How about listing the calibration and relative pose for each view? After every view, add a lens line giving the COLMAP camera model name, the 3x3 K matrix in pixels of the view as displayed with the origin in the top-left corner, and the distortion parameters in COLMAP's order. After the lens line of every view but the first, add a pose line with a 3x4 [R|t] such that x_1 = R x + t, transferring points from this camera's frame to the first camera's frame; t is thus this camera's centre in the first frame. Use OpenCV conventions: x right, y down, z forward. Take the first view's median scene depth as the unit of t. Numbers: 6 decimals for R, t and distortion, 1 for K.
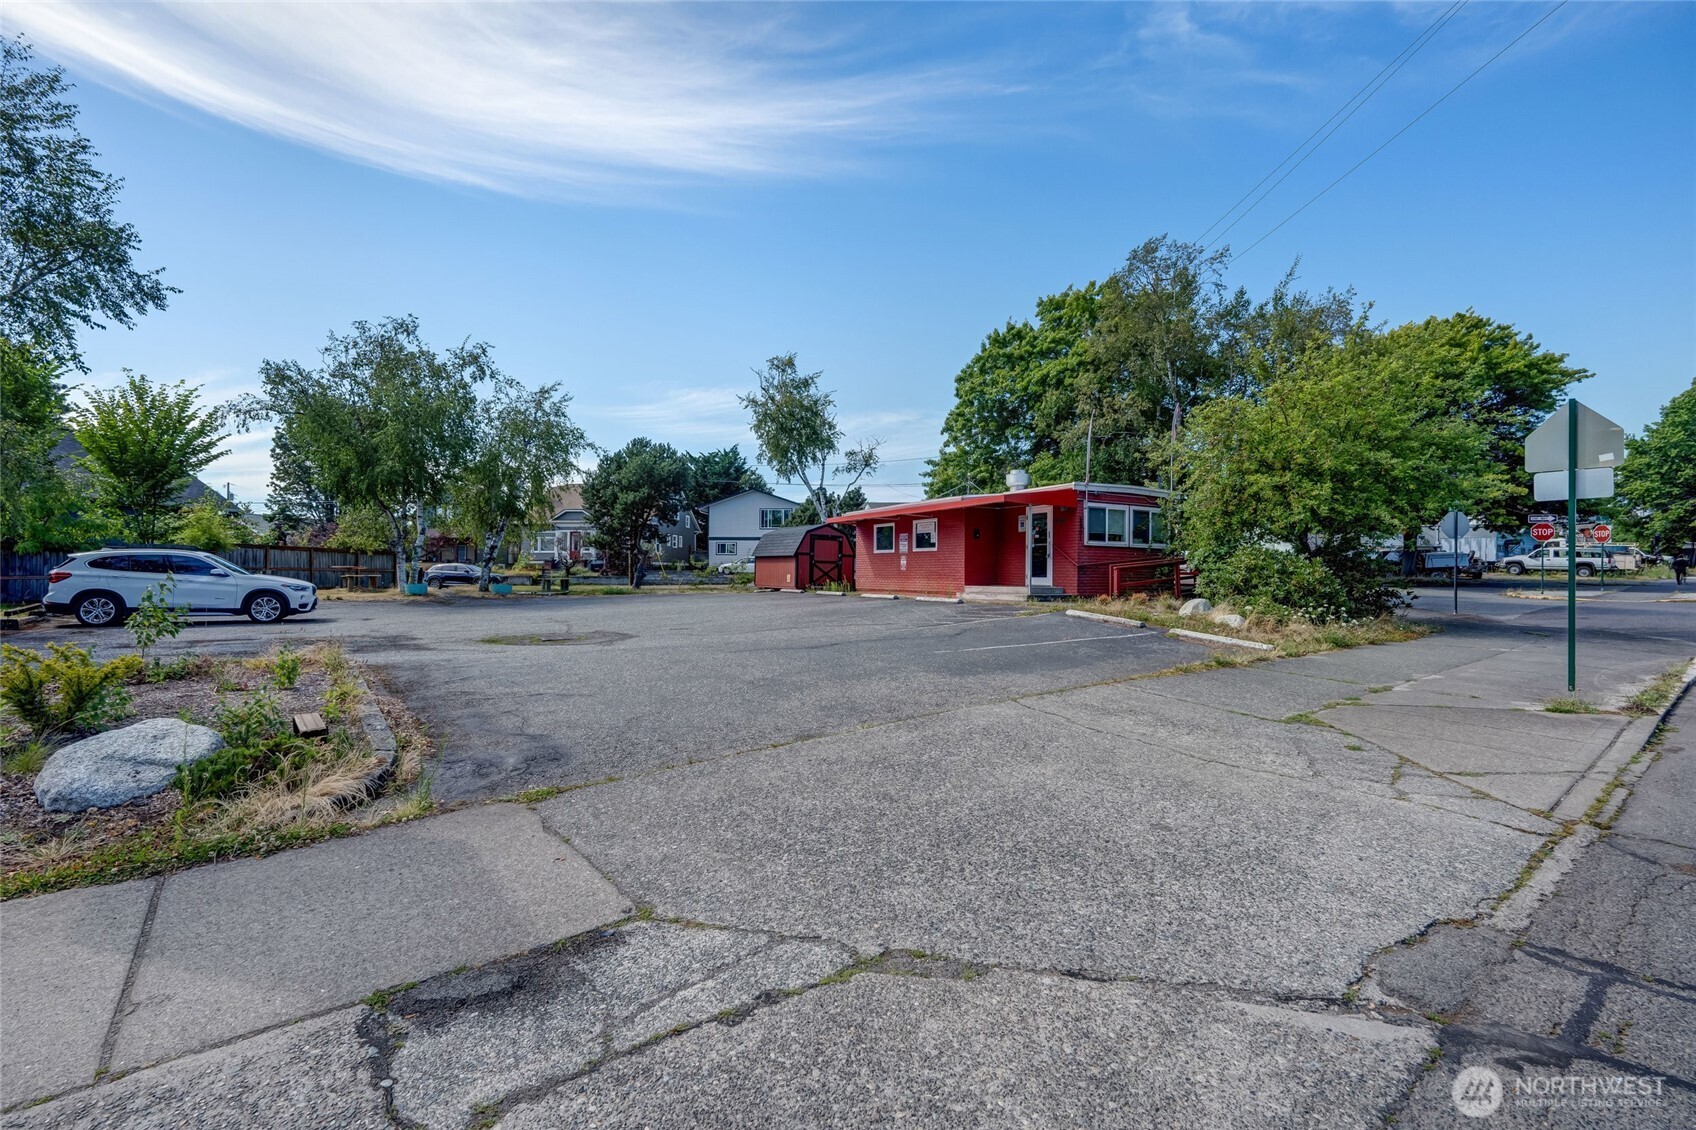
lens RADIAL K [[748.3, 0, 848.0], [0, 748.3, 565.0], [0, 0, 1]] dist [0.000126, -0.000133]
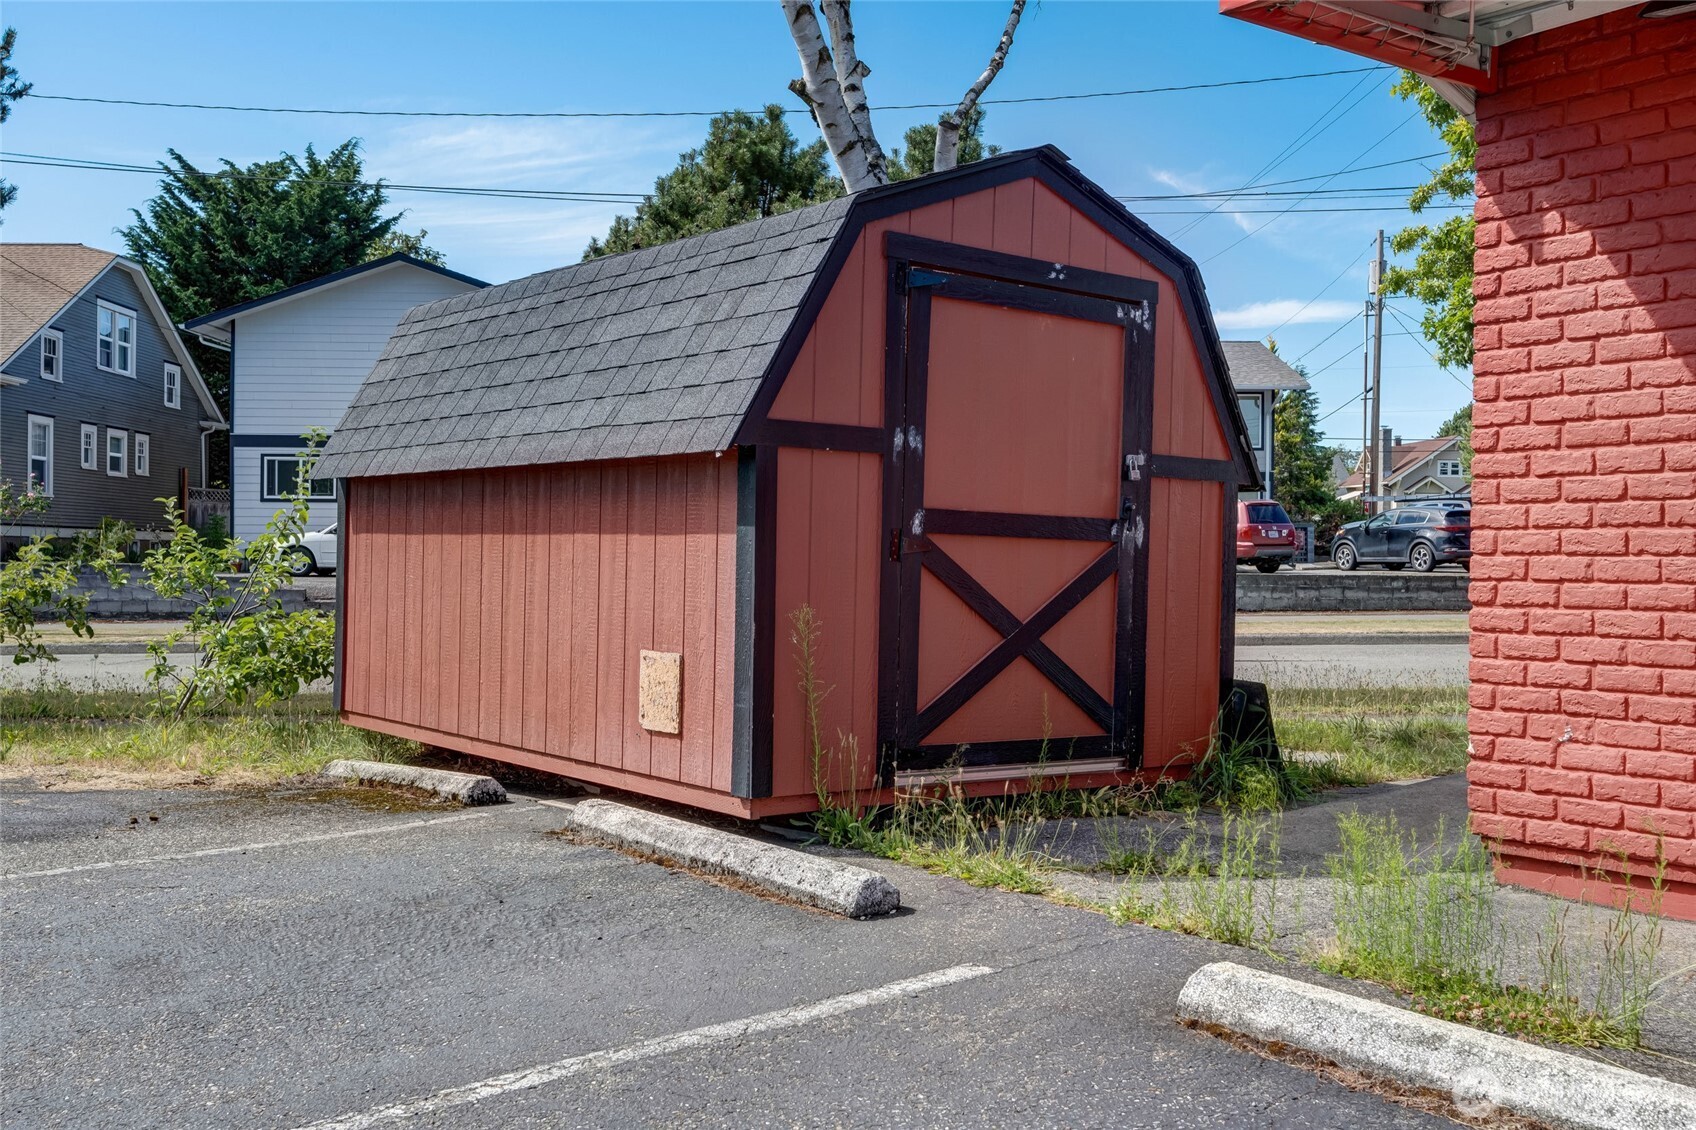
lens RADIAL K [[1684.6, 0, 841.9], [0, 1684.6, 594.7], [0, 0, 1]] dist [0.009541, 0.009313]
pose [[0.993355, -0.000173, 0.115088, -0.094002], [-0.003684, 0.999439, 0.033298, -0.002667], [-0.115029, -0.033500, 0.992797, 0.906641]]
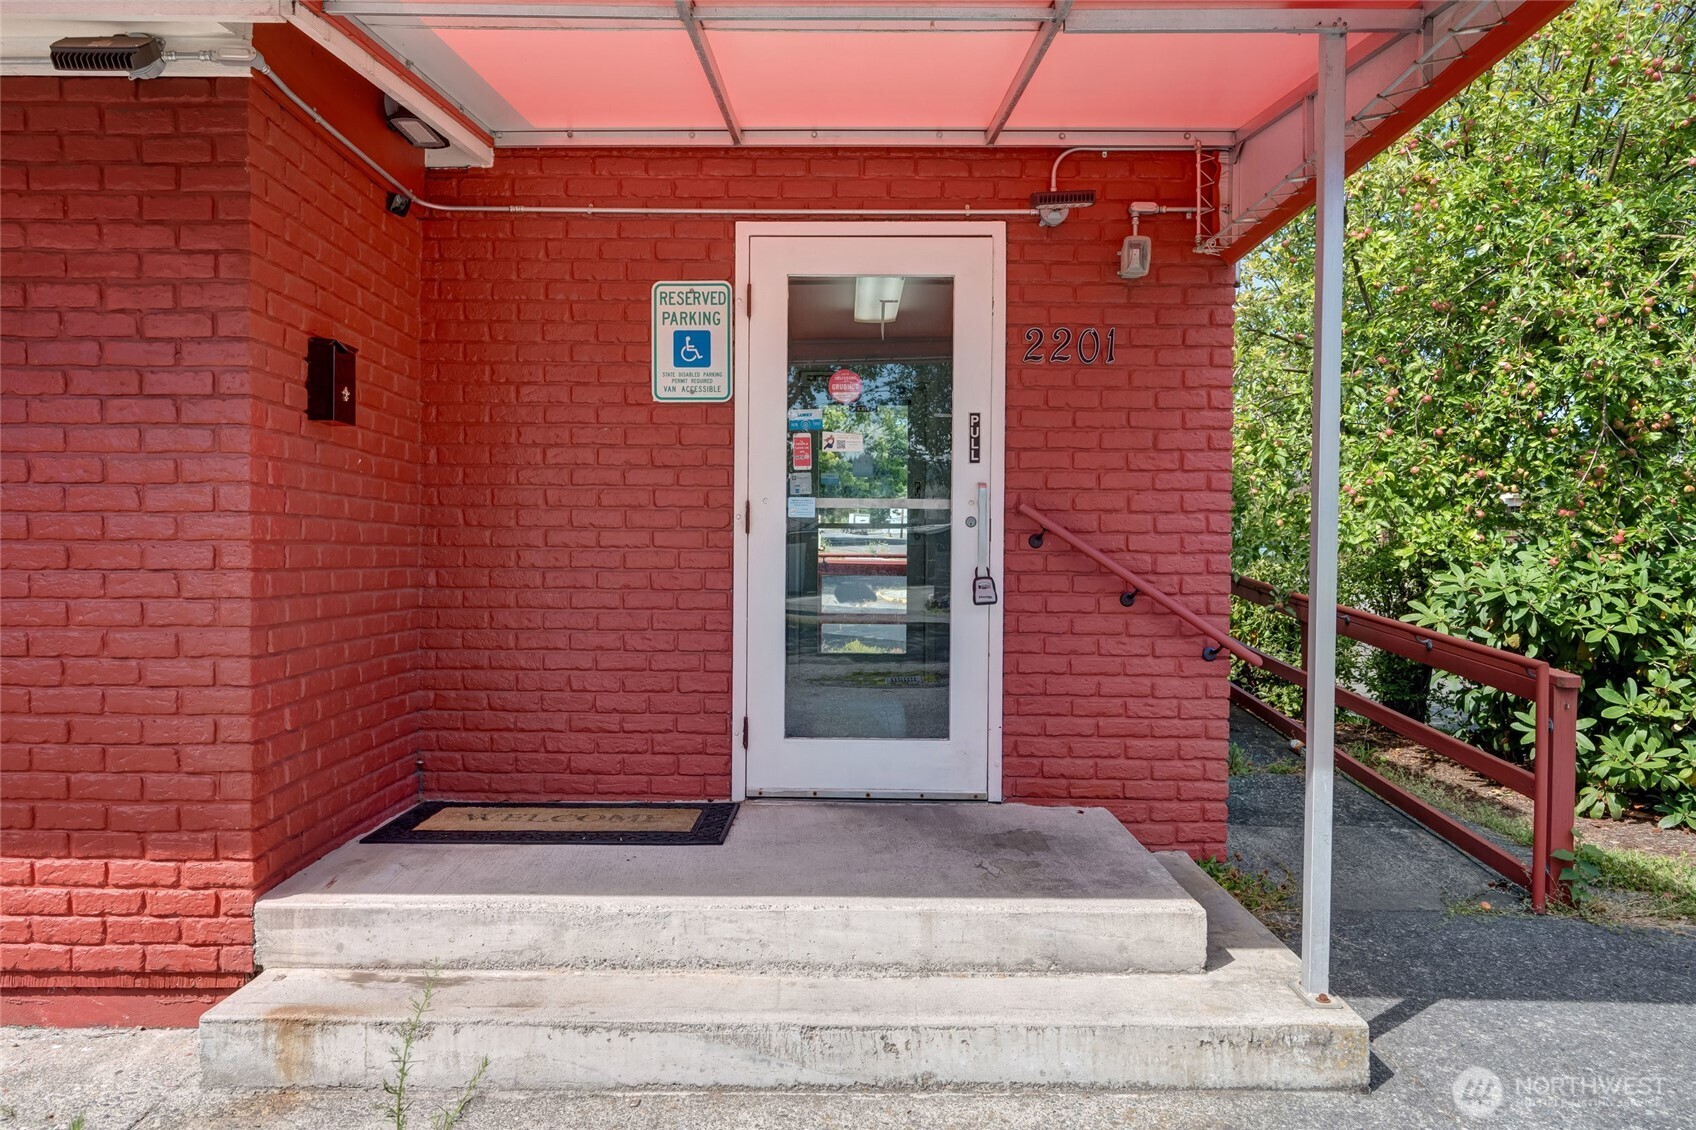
lens RADIAL K [[1130.3, 0, 853.4], [0, 1130.3, 568.1], [0, 0, 1]] dist [-0.003445, -0.001506]
pose [[0.483514, -0.017729, 0.875157, 0.058608], [-0.016147, 0.999444, 0.029167, -0.018211], [-0.875188, -0.028234, 0.482959, 0.764901]]
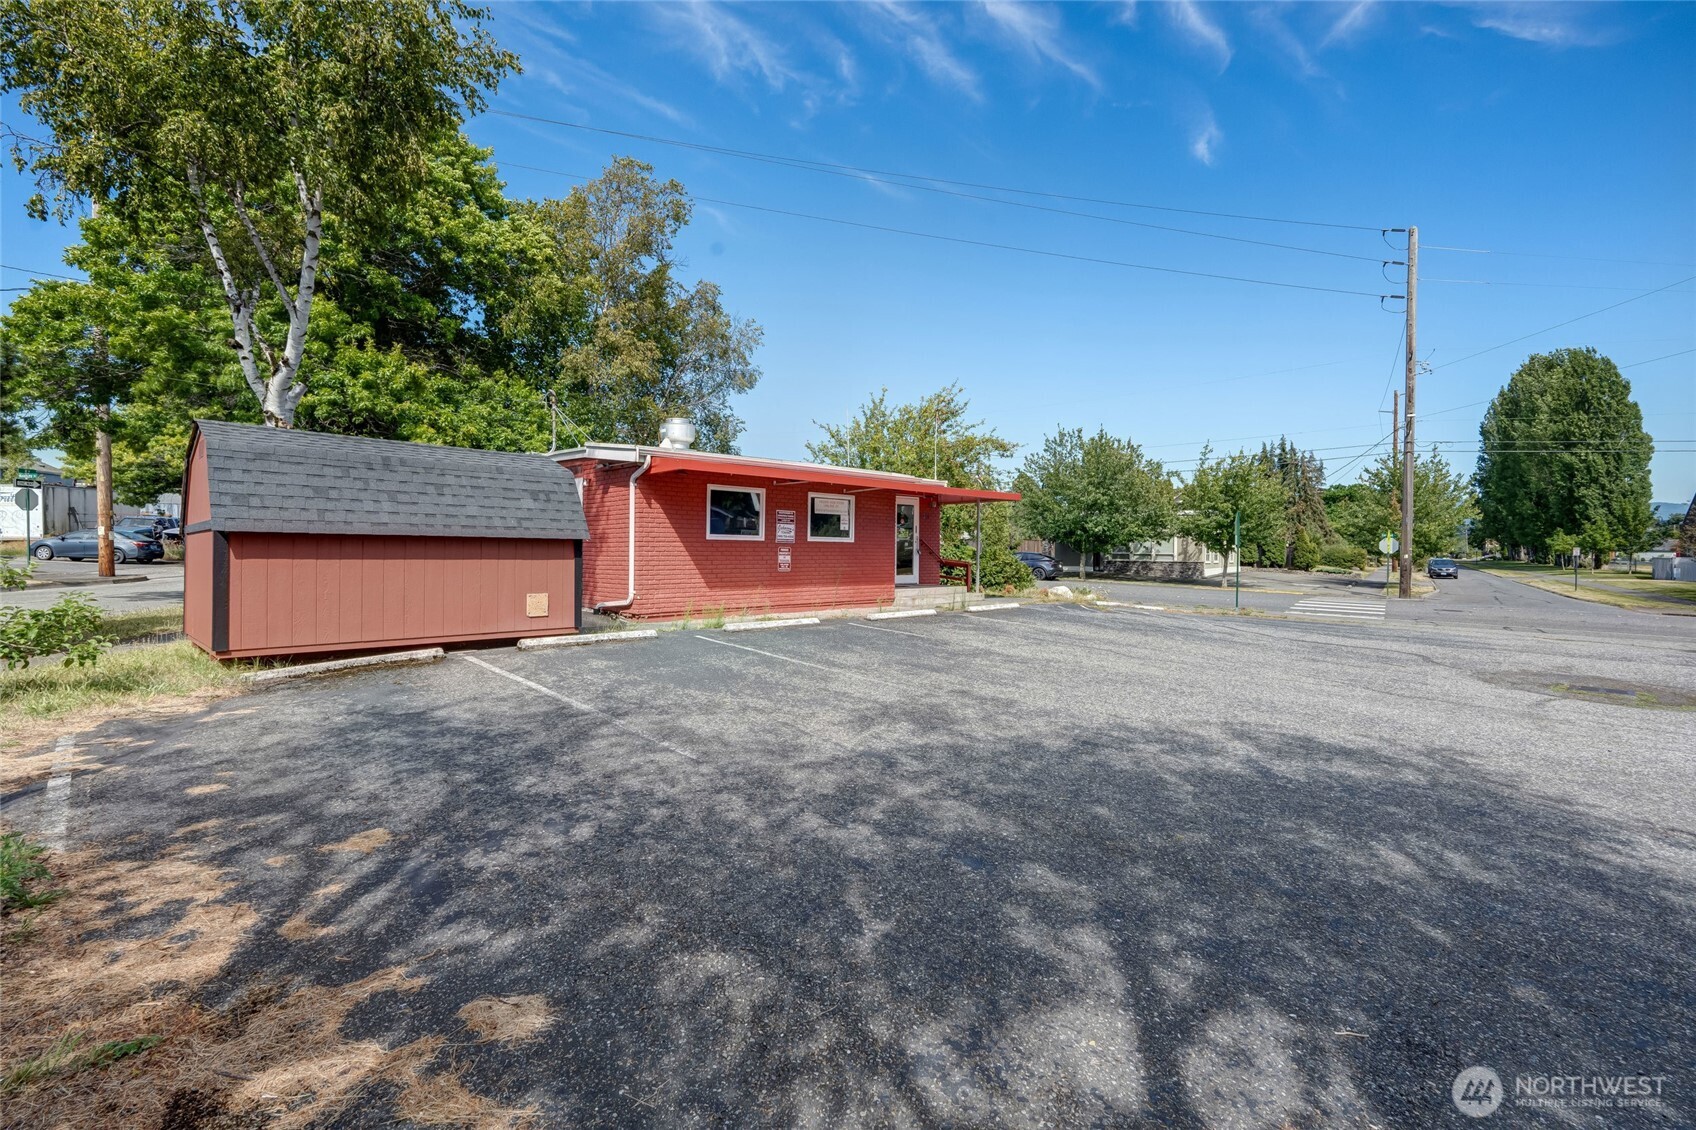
lens RADIAL K [[768.3, 0, 840.9], [0, 768.3, 553.2], [0, 0, 1]] dist [0.011529, -0.000820]
pose [[-0.252253, -0.015211, 0.967542, -0.527848], [-0.024051, 0.999666, 0.009446, -0.014549], [-0.967362, -0.020887, -0.252535, 1.112182]]
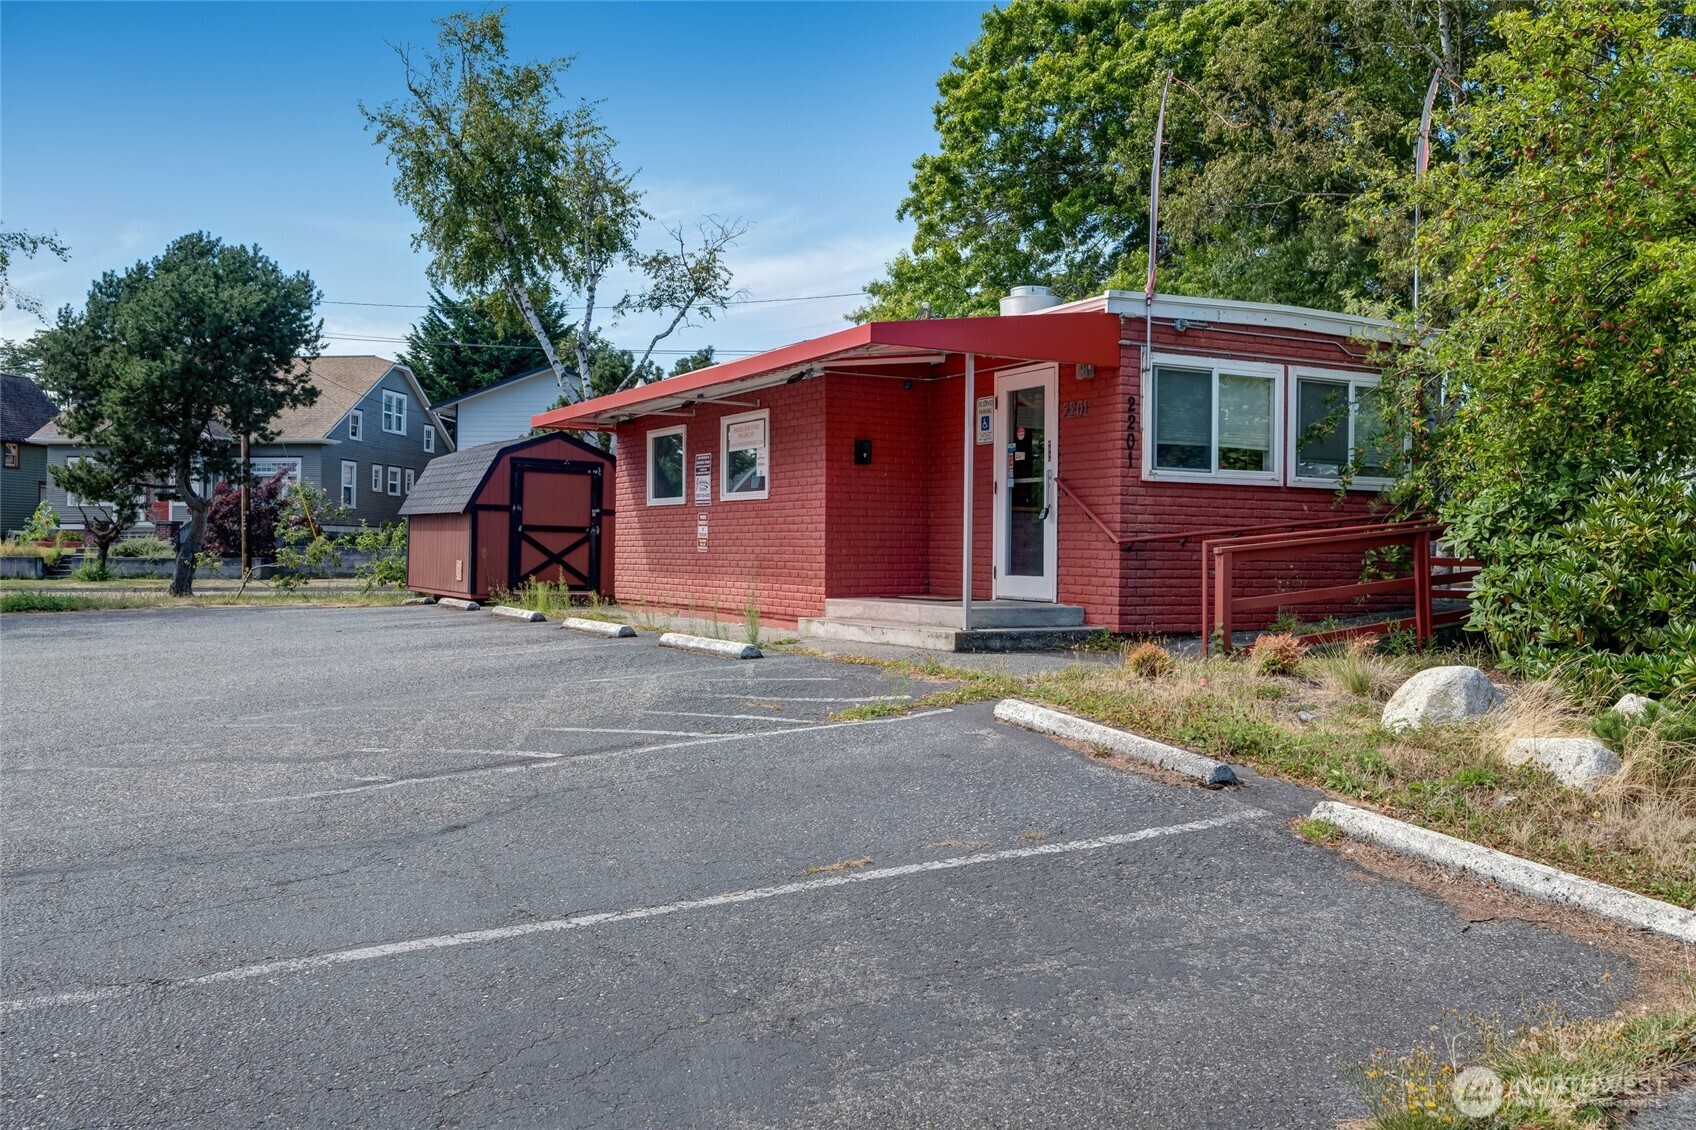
lens RADIAL K [[1453.8, 0, 851.9], [0, 1453.8, 534.4], [0, 0, 1]] dist [0.012485, -0.000317]
pose [[0.999963, 0.000004, -0.008642, 0.154251], [0.000015, 0.999998, 0.002121, -0.003205], [0.008642, -0.002121, 0.999960, 0.281413]]
